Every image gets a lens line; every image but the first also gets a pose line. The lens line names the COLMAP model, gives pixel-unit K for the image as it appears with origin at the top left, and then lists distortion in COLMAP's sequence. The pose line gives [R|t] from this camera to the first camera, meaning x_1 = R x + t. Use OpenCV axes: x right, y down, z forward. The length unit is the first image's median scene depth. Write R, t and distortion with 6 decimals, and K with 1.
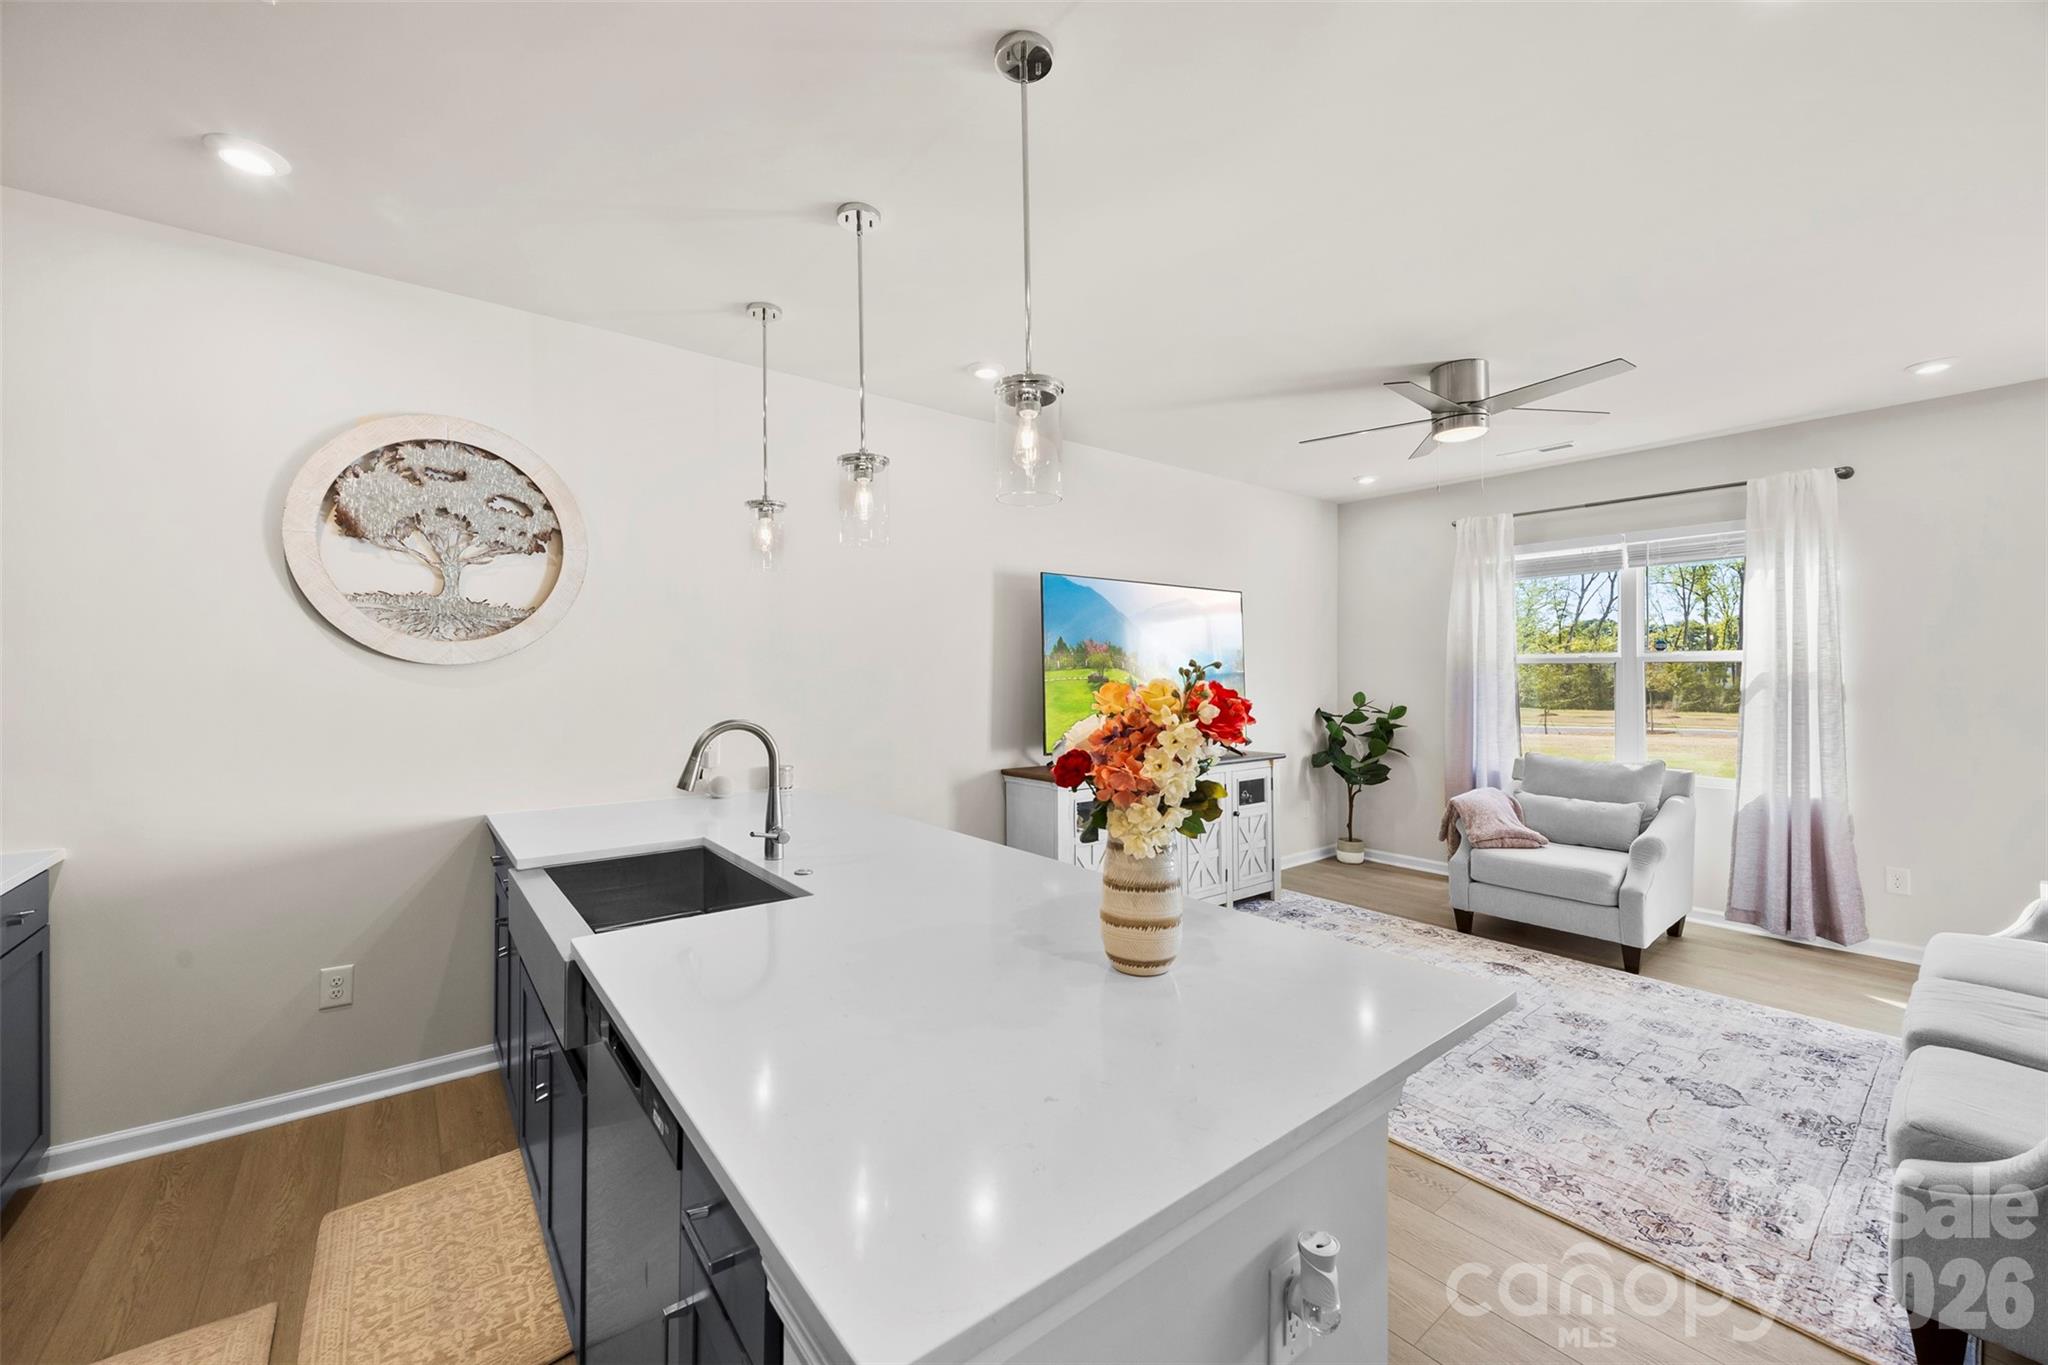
lens RADIAL K [[795.5, 0, 1015.8], [0, 795.5, 670.3], [0, 0, 1]] dist [-0.006409, 0.001641]
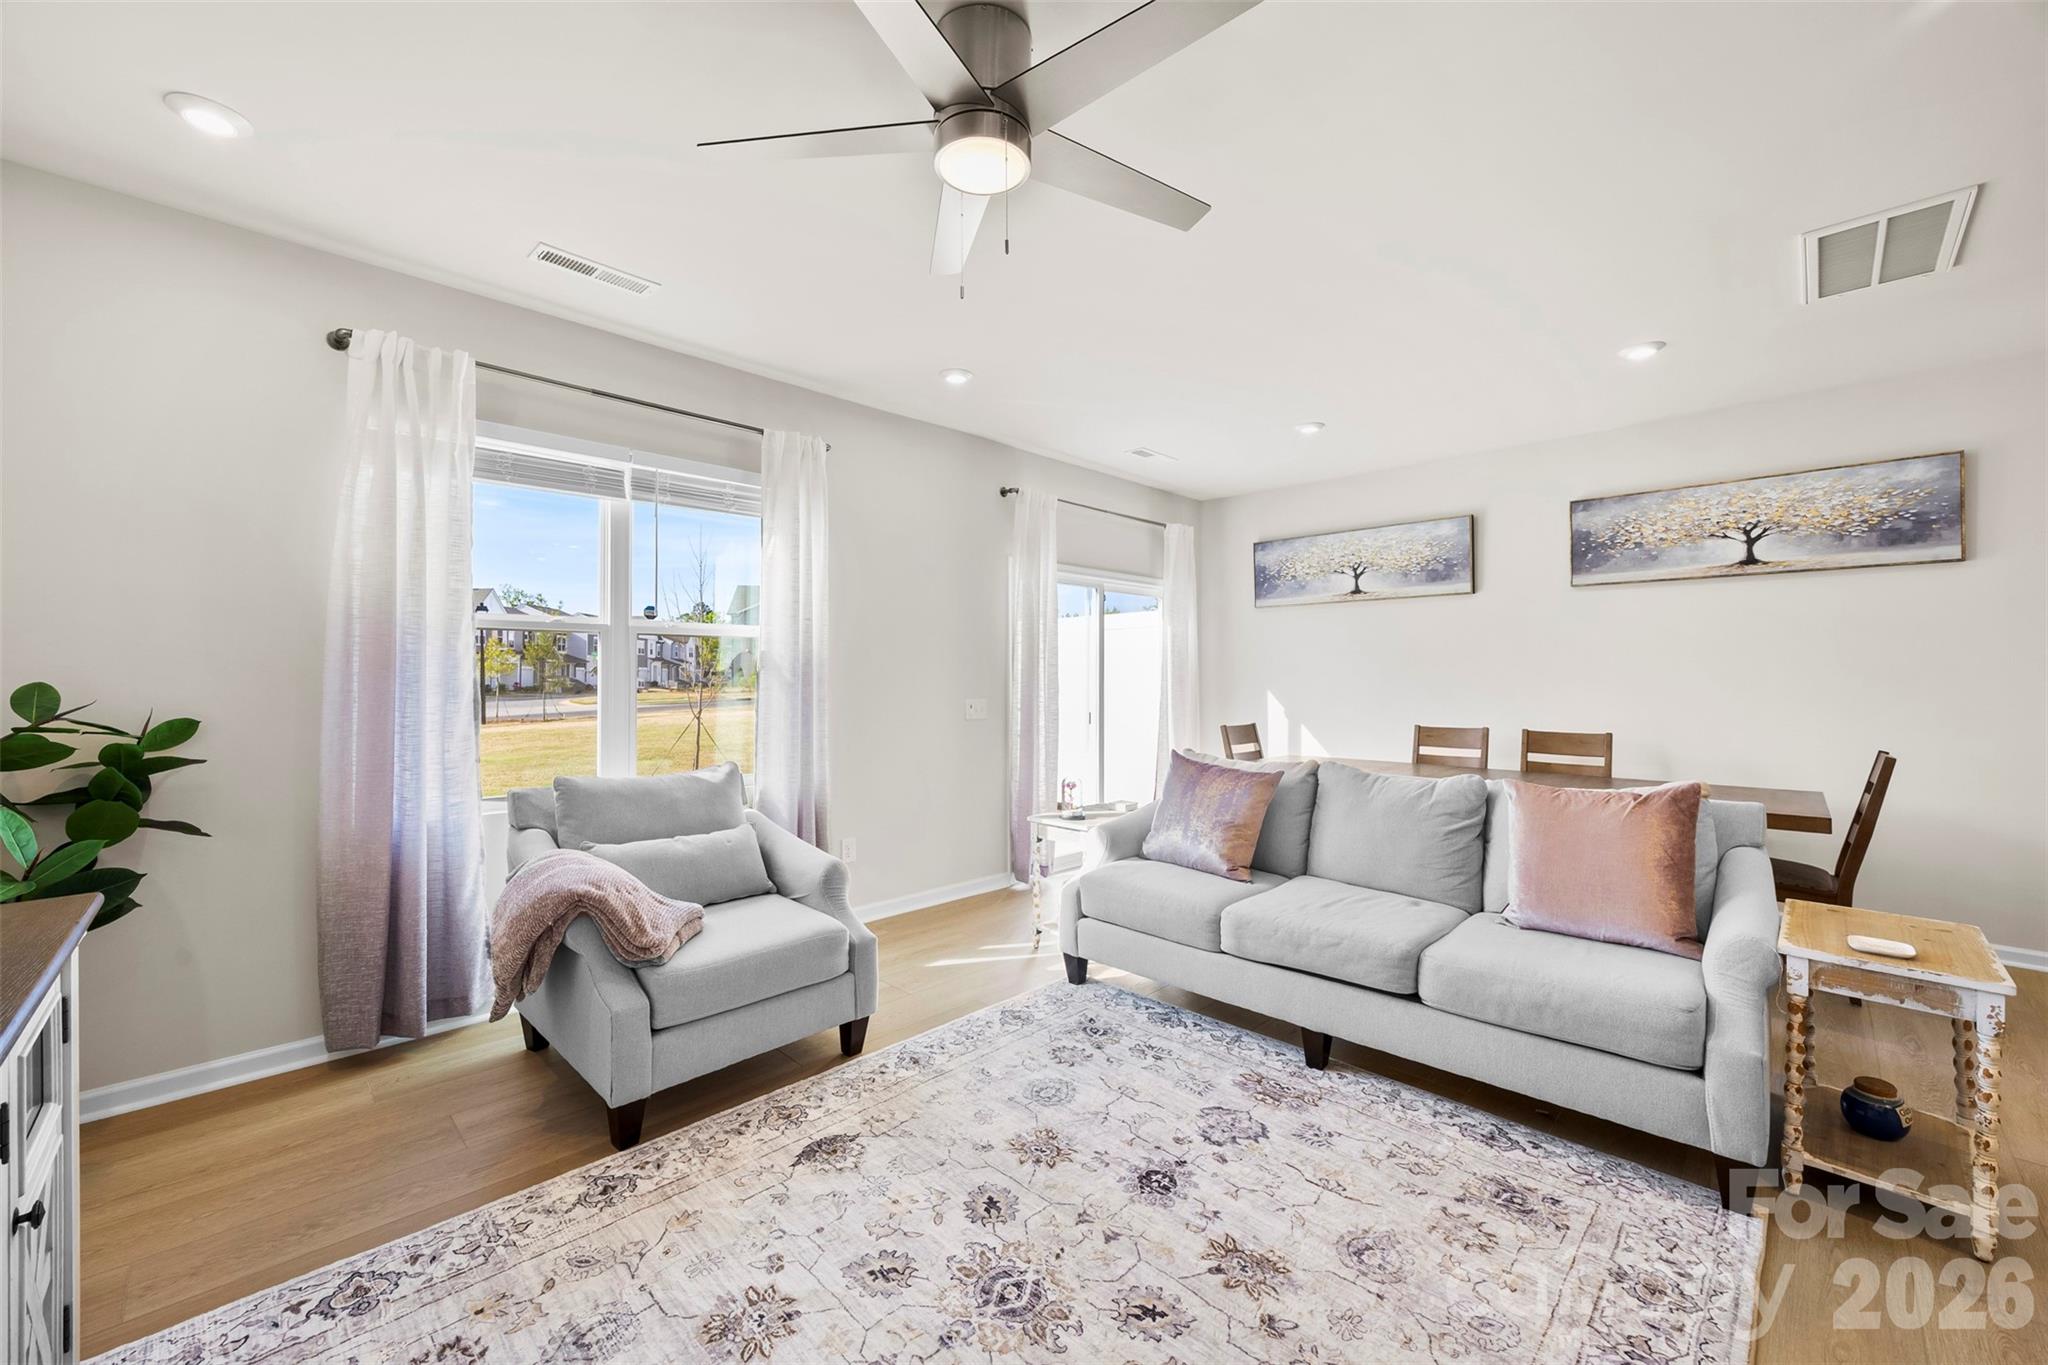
lens RADIAL K [[795.5, 0, 1003.8], [0, 795.5, 672.5], [0, 0, 1]] dist [-0.006409, 0.001641]
pose [[-0.115341, 0.003881, 0.993318, 0.048865], [-0.004912, 0.999978, -0.004477, 0.046102], [-0.993314, -0.005396, -0.115320, 1.274204]]
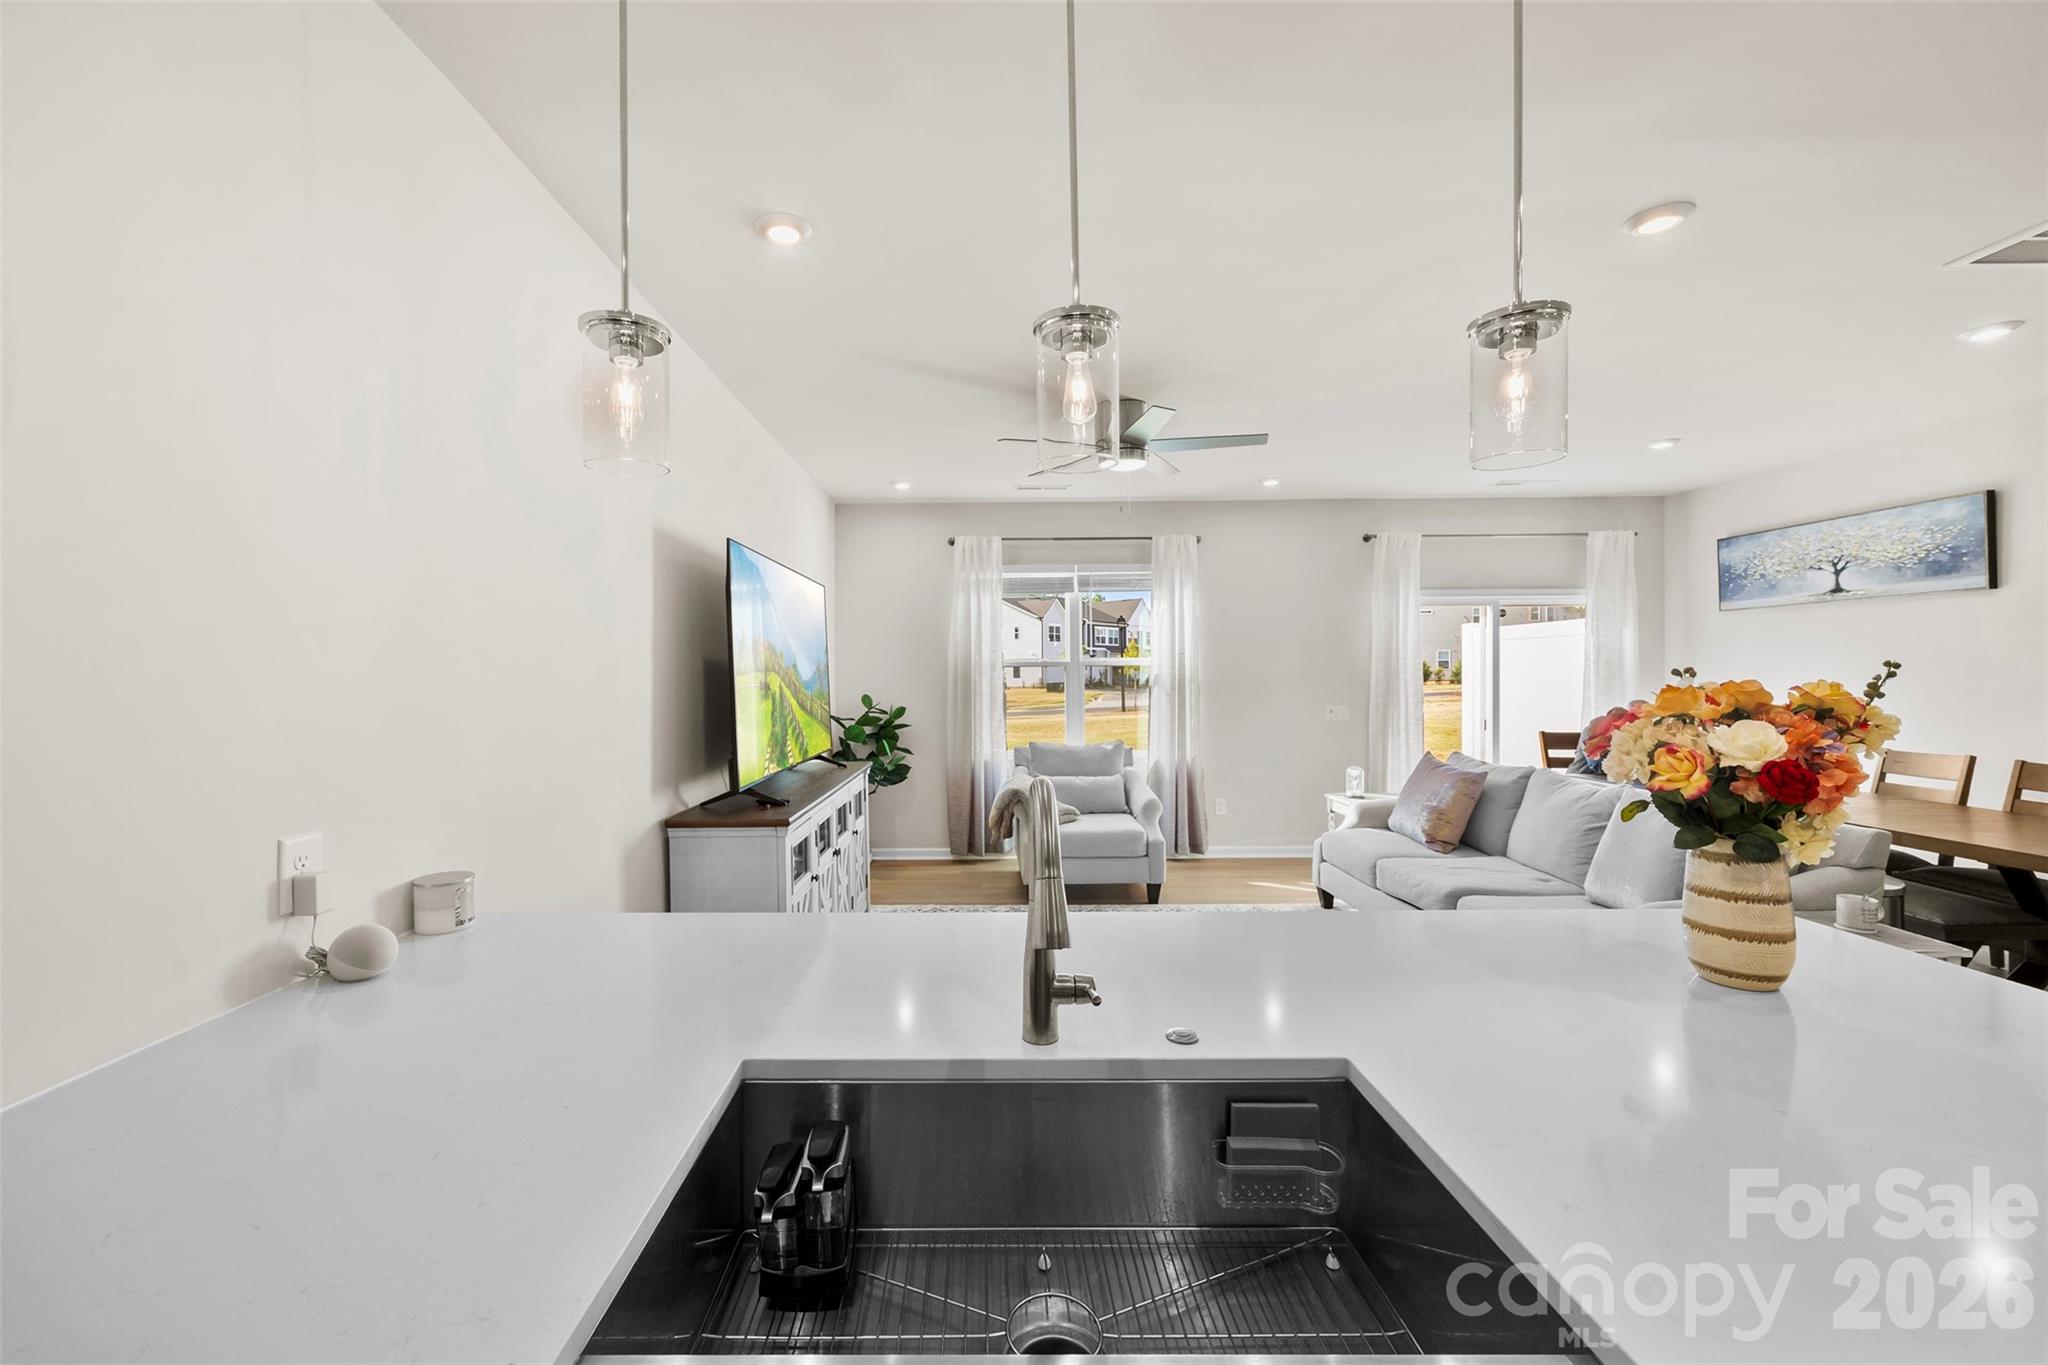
lens RADIAL K [[795.5, 0, 984.2], [0, 795.5, 676.7], [0, 0, 1]] dist [-0.006409, 0.001641]
pose [[0.629639, -0.007692, 0.776850, -0.545193], [0.003946, 0.999970, 0.006703, -0.002400], [-0.776878, -0.001155, 0.629651, 0.524668]]
